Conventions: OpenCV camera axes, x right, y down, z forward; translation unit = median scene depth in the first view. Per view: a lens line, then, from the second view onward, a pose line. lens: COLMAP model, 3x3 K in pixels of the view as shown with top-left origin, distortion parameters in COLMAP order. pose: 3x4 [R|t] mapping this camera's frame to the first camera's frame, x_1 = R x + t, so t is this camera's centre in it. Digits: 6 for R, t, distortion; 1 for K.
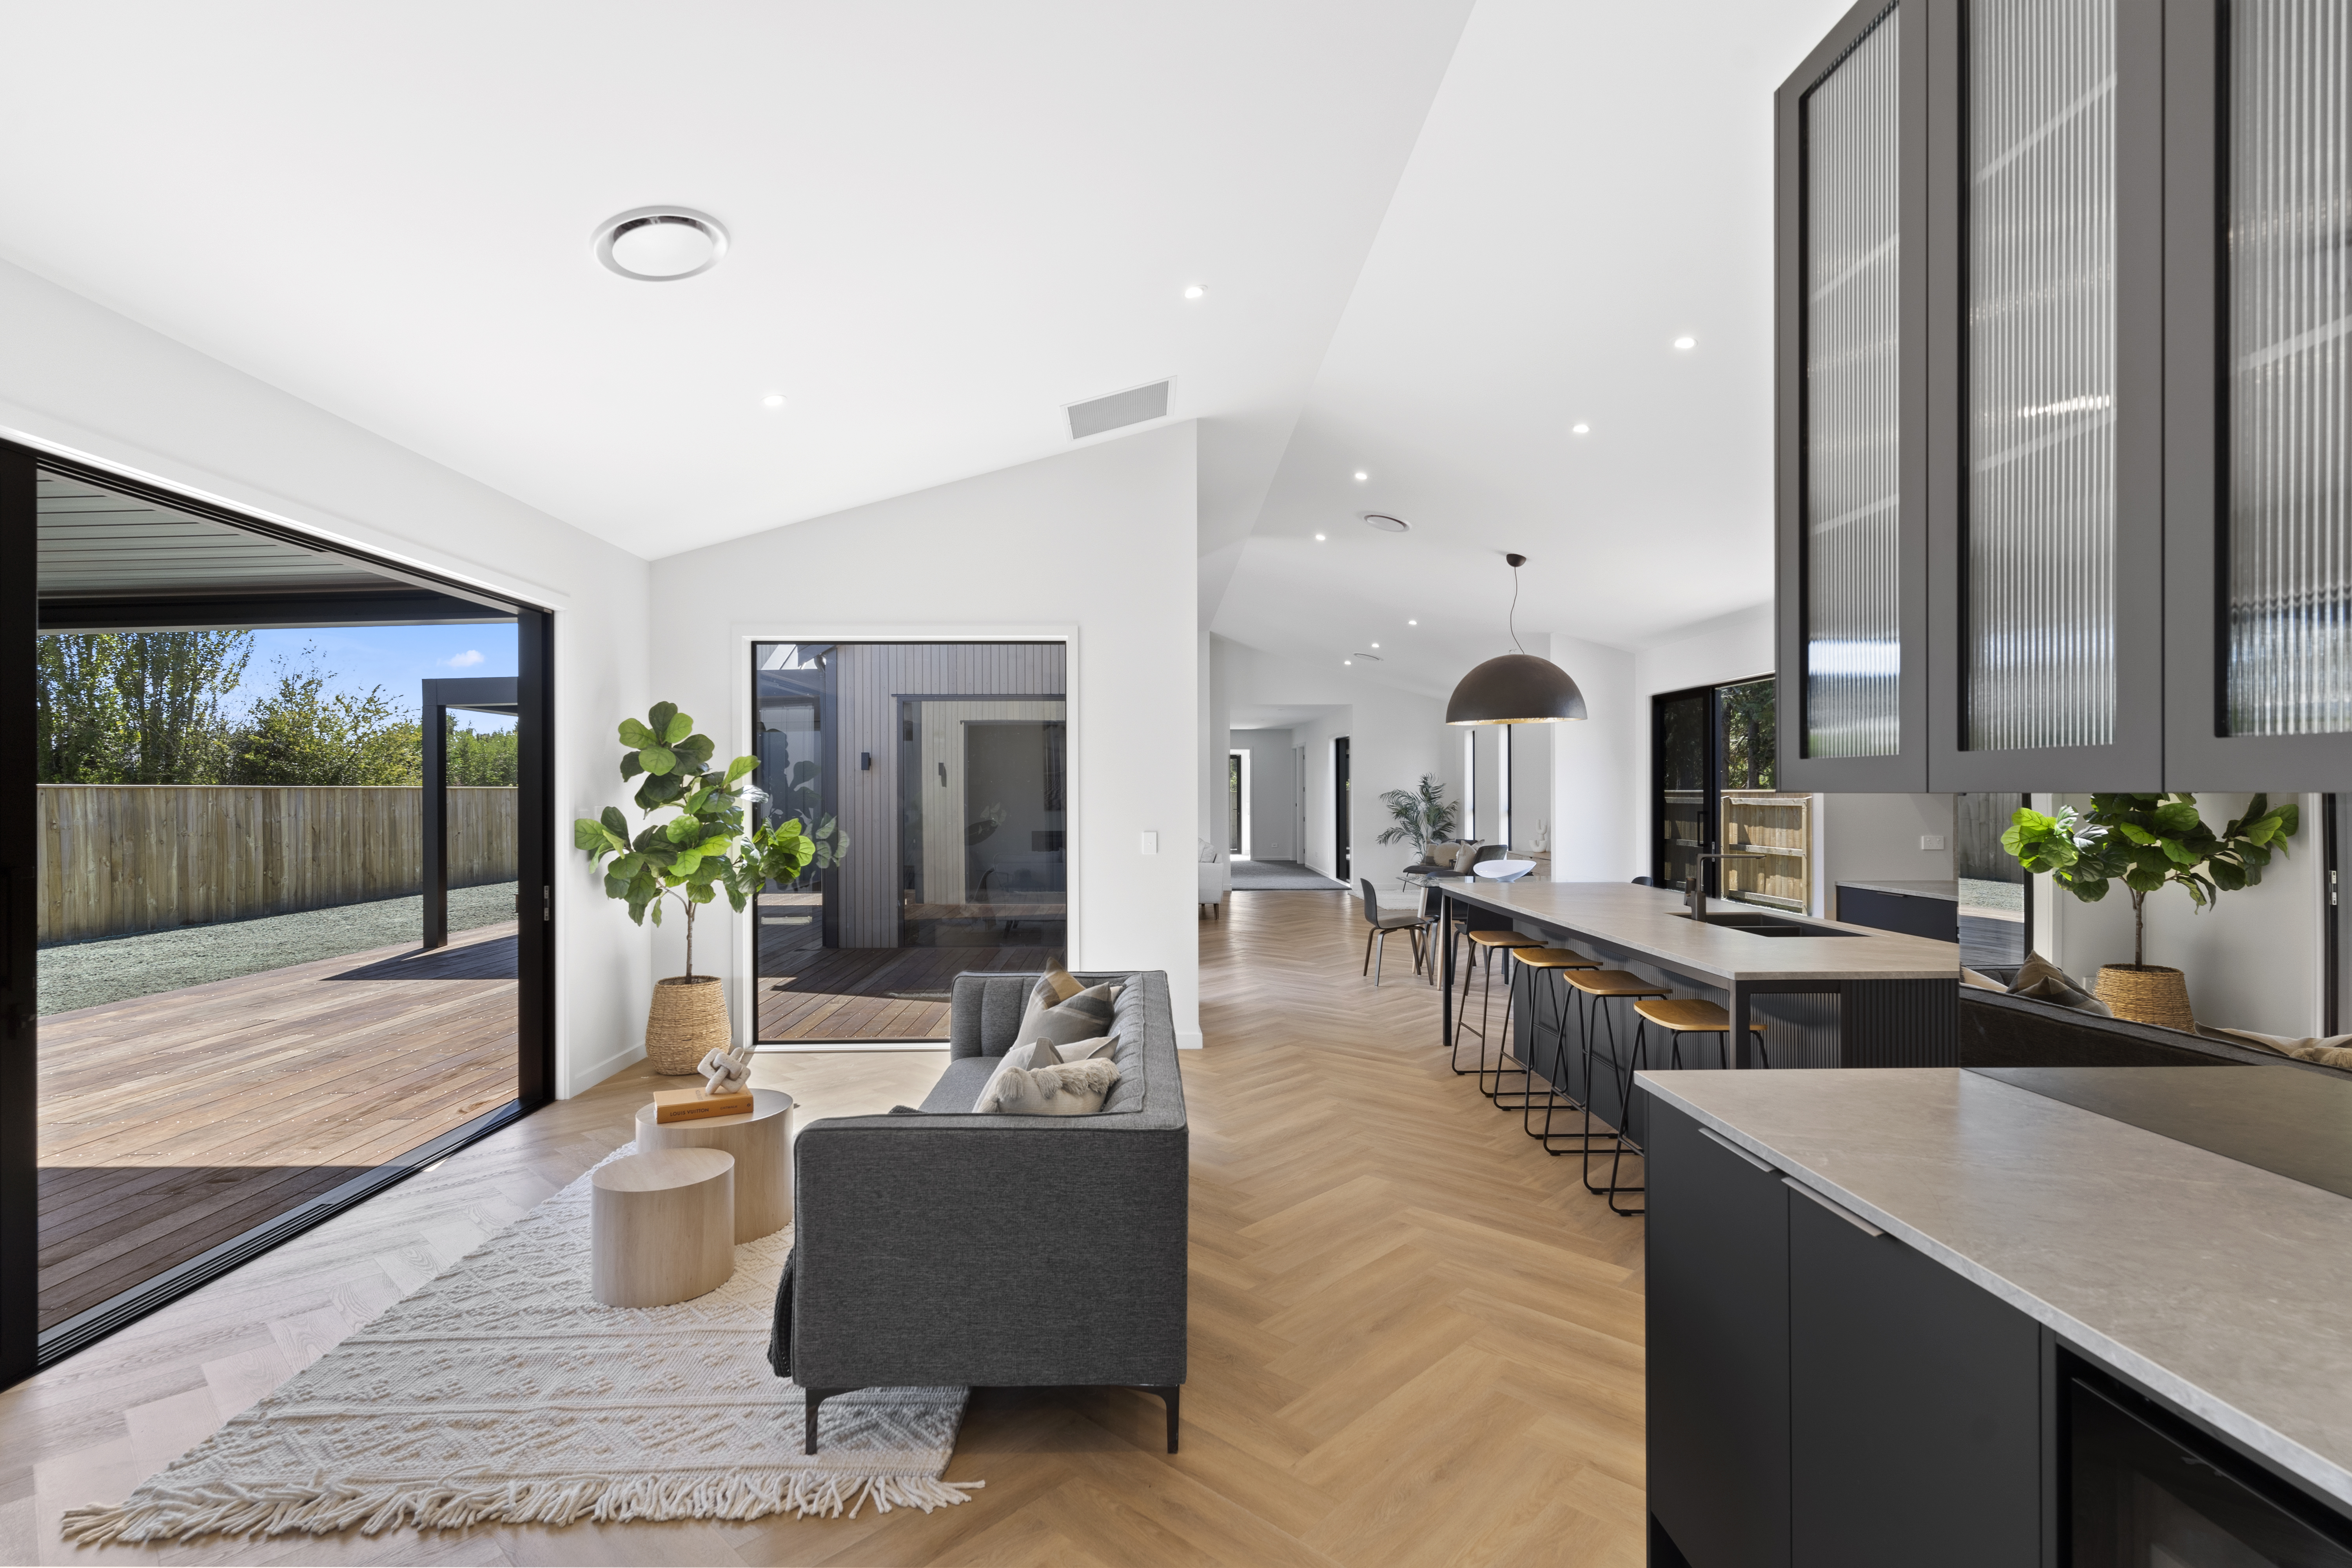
lens RADIAL K [[1124.3, 0, 1178.3], [0, 1124.3, 782.8], [0, 0, 1]] dist [0.003879, -0.002609]
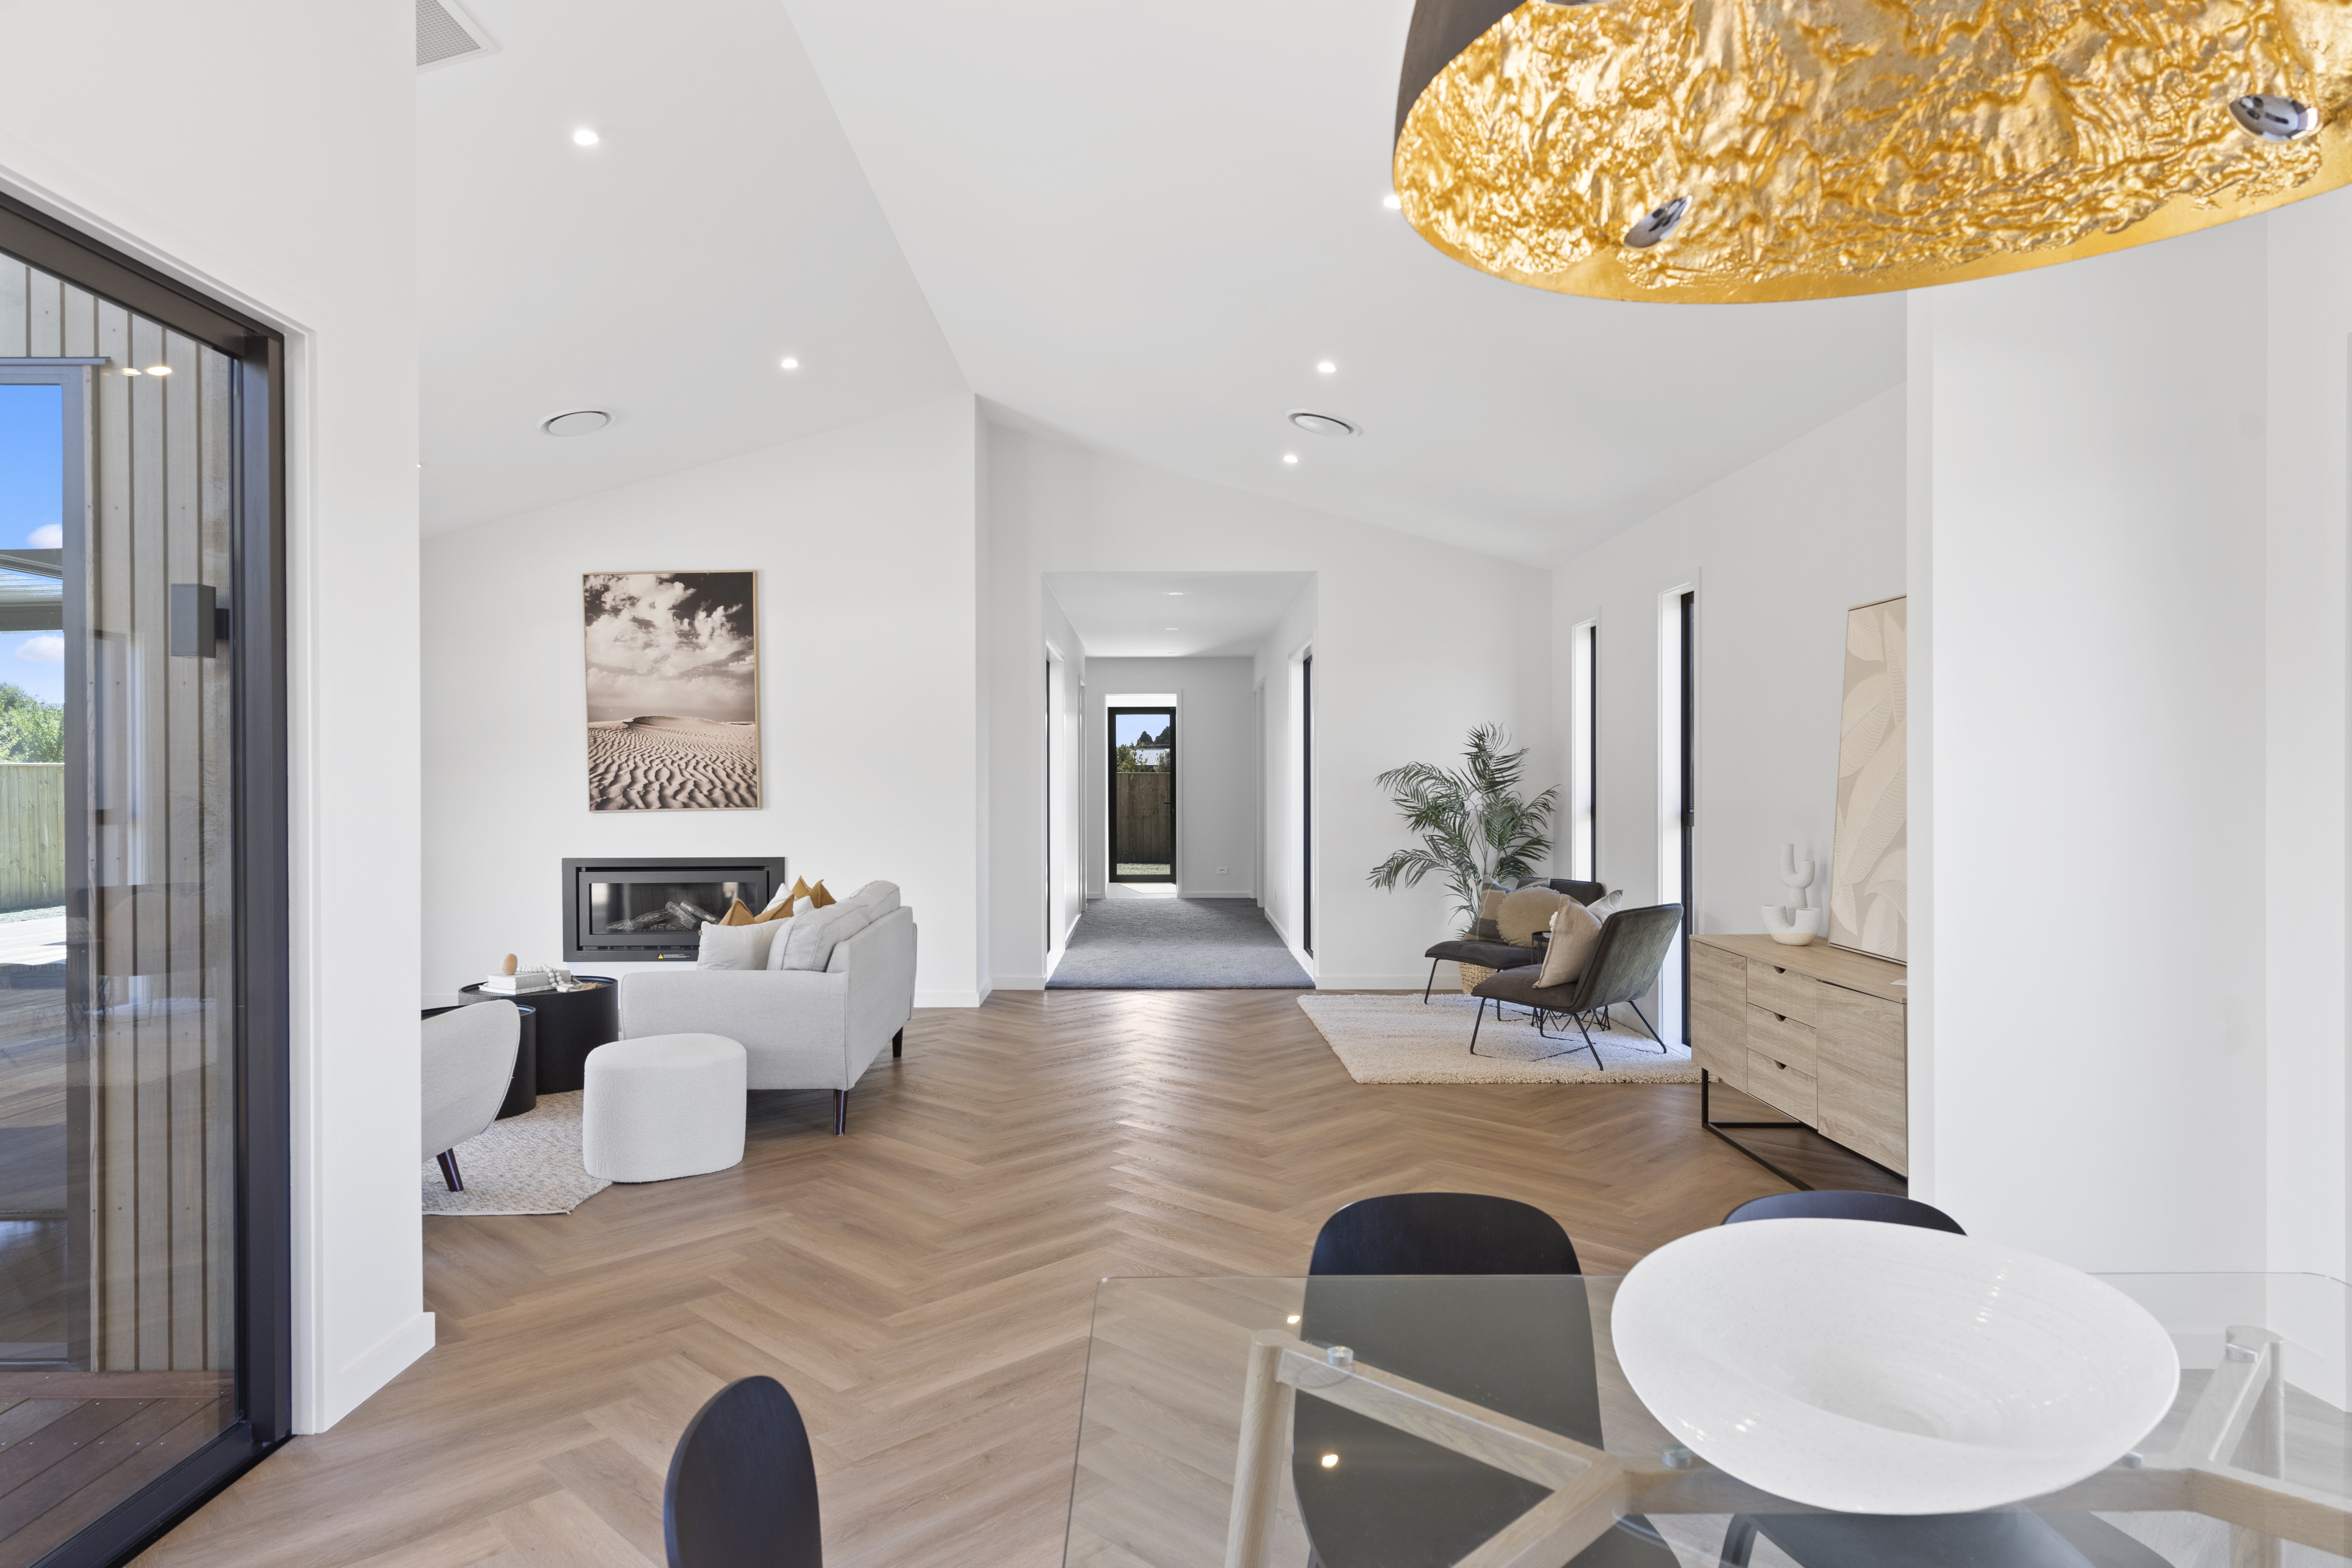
lens RADIAL K [[1409.7, 0, 1165.3], [0, 1409.7, 778.6], [0, 0, 1]] dist [-0.003436, -0.003034]
pose [[0.999462, 0.000073, -0.032799, 0.199404], [0.000220, 0.999960, 0.008930, 0.012320], [0.032798, -0.008932, 0.999422, 0.776285]]
